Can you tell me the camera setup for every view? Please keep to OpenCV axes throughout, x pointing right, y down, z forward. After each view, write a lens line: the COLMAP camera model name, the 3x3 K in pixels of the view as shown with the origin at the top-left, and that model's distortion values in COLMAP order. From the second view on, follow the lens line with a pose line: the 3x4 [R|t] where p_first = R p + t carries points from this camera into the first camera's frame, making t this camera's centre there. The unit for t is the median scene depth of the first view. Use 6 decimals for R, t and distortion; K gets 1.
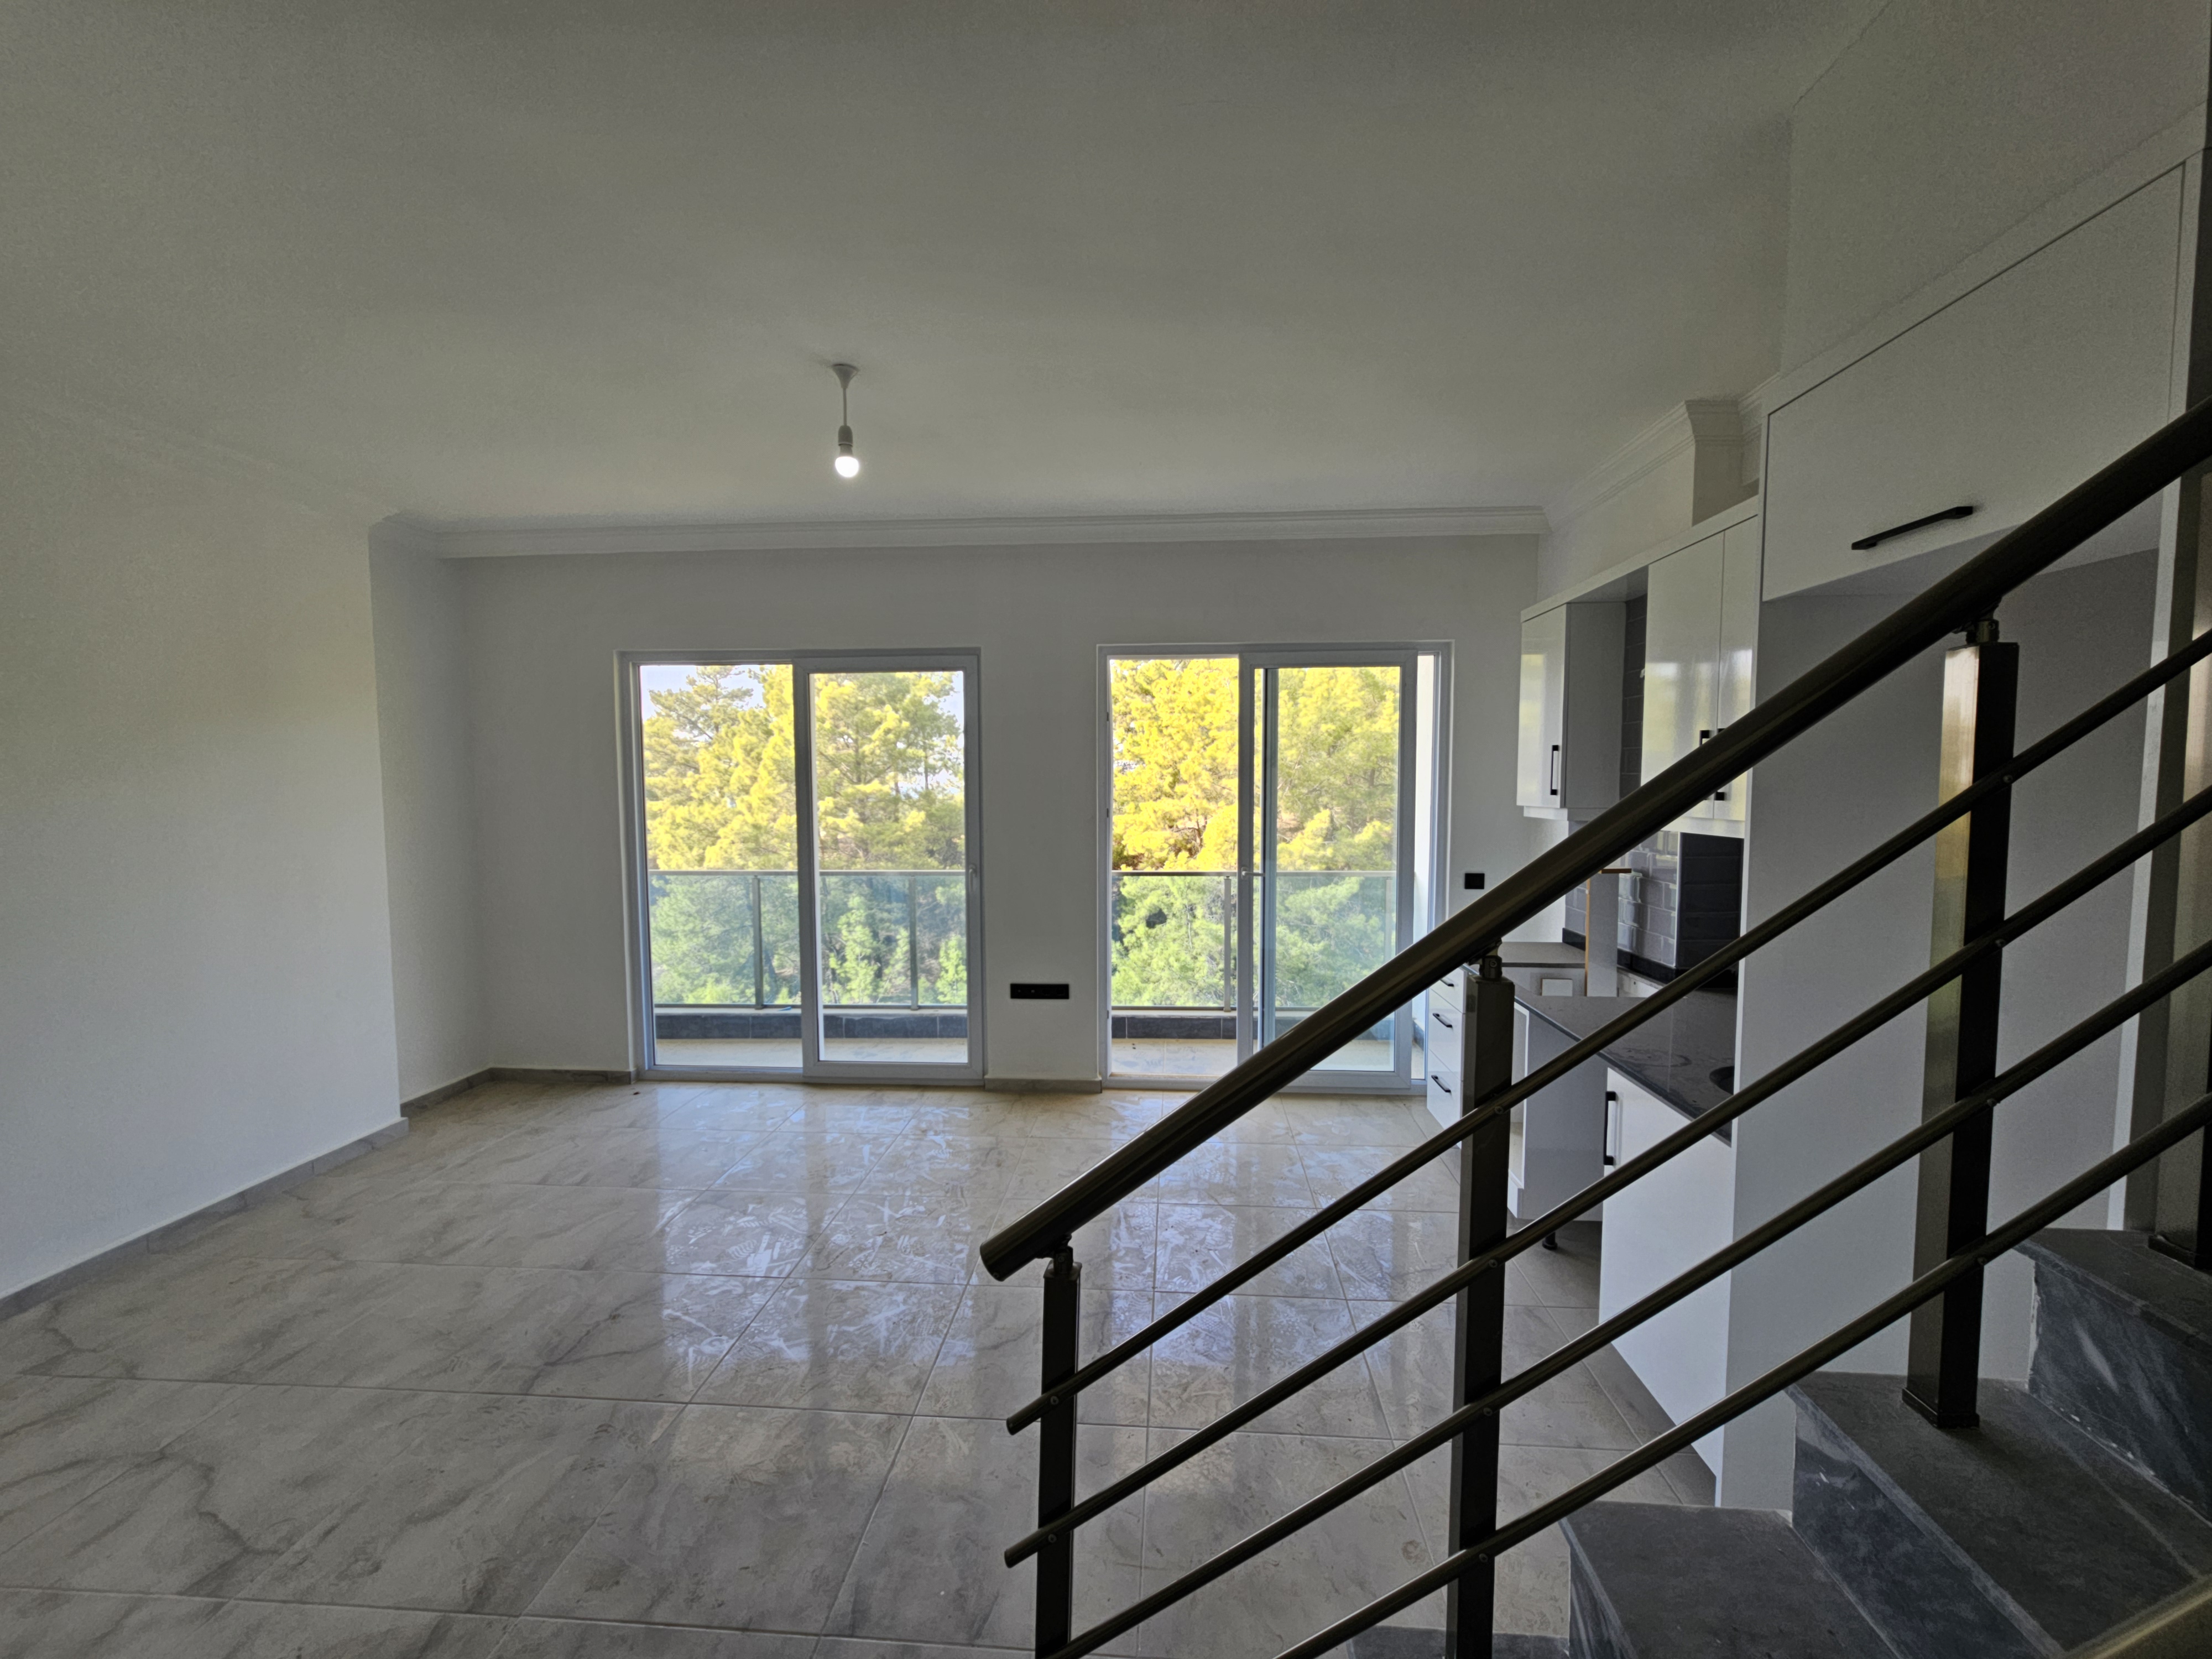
lens RADIAL K [[894.8, 0, 1095.9], [0, 894.8, 833.6], [0, 0, 1]] dist [-0.001389, -0.000945]
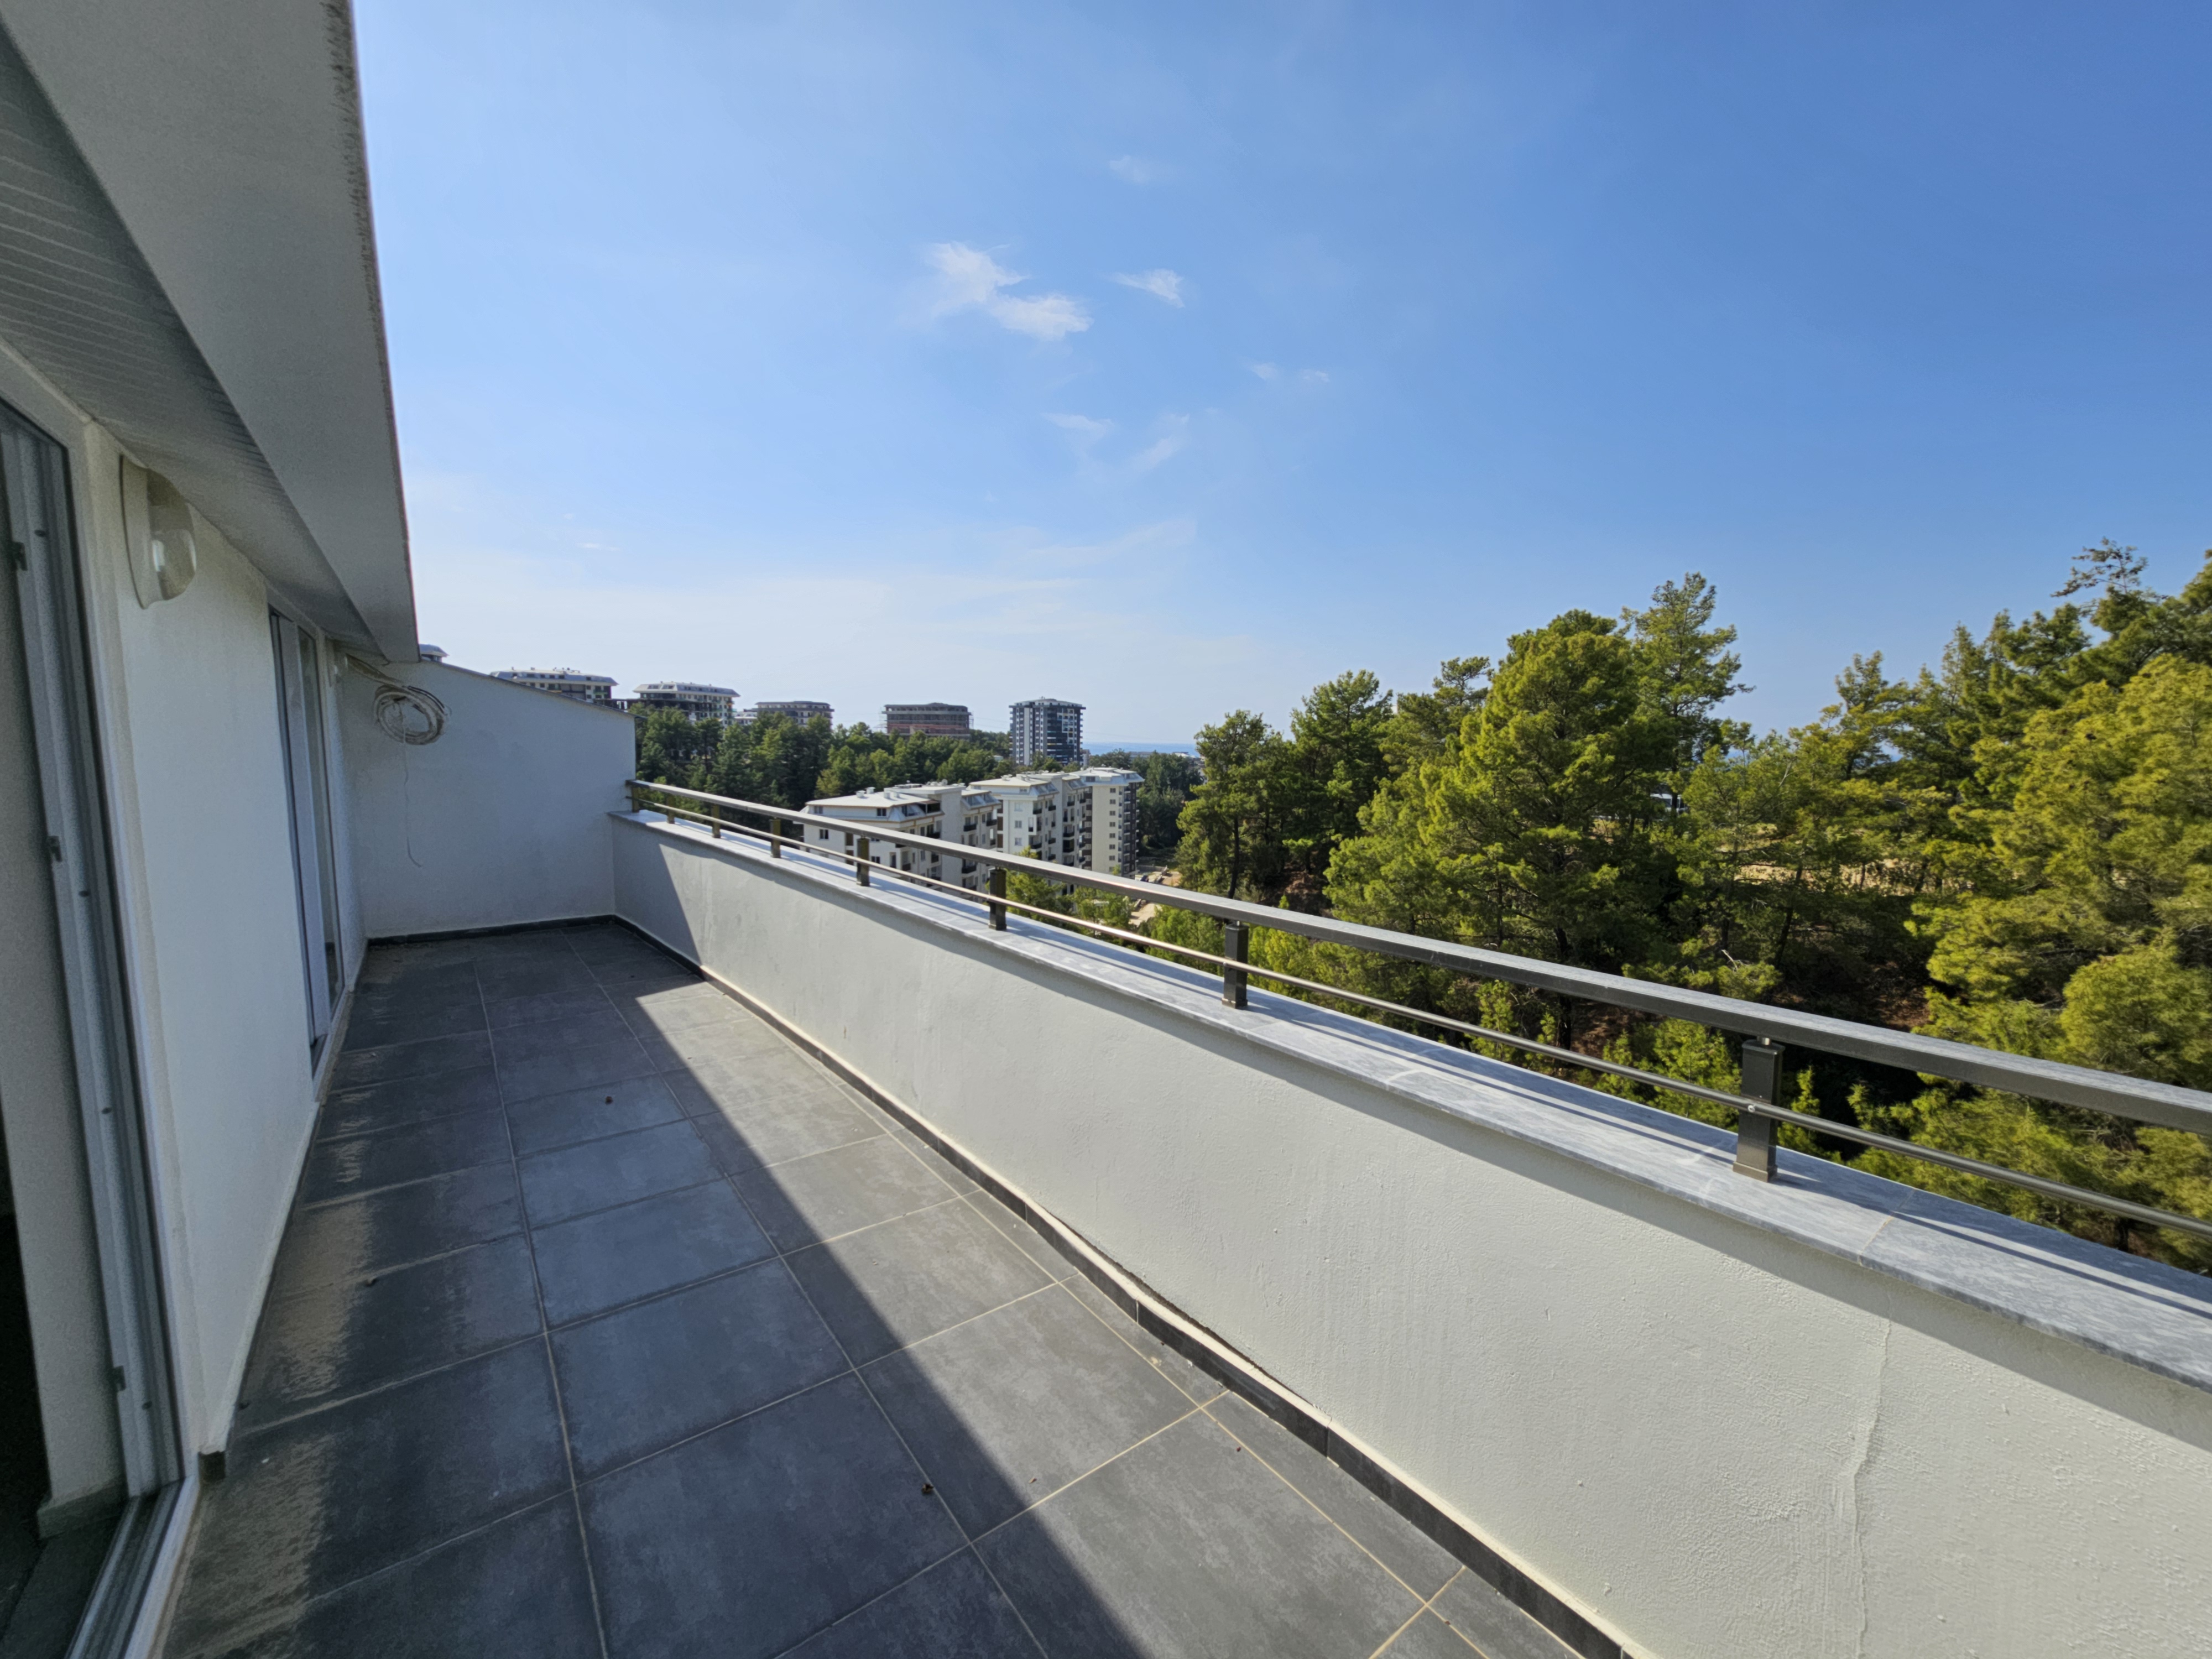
lens RADIAL K [[894.8, 0, 1111.4], [0, 894.8, 832.5], [0, 0, 1]] dist [-0.001389, -0.000945]
pose [[0.661392, 0.091126, -0.744484, 0.110395], [-0.059673, 0.995839, 0.068879, -0.087290], [0.747663, -0.001131, 0.664078, 0.107986]]
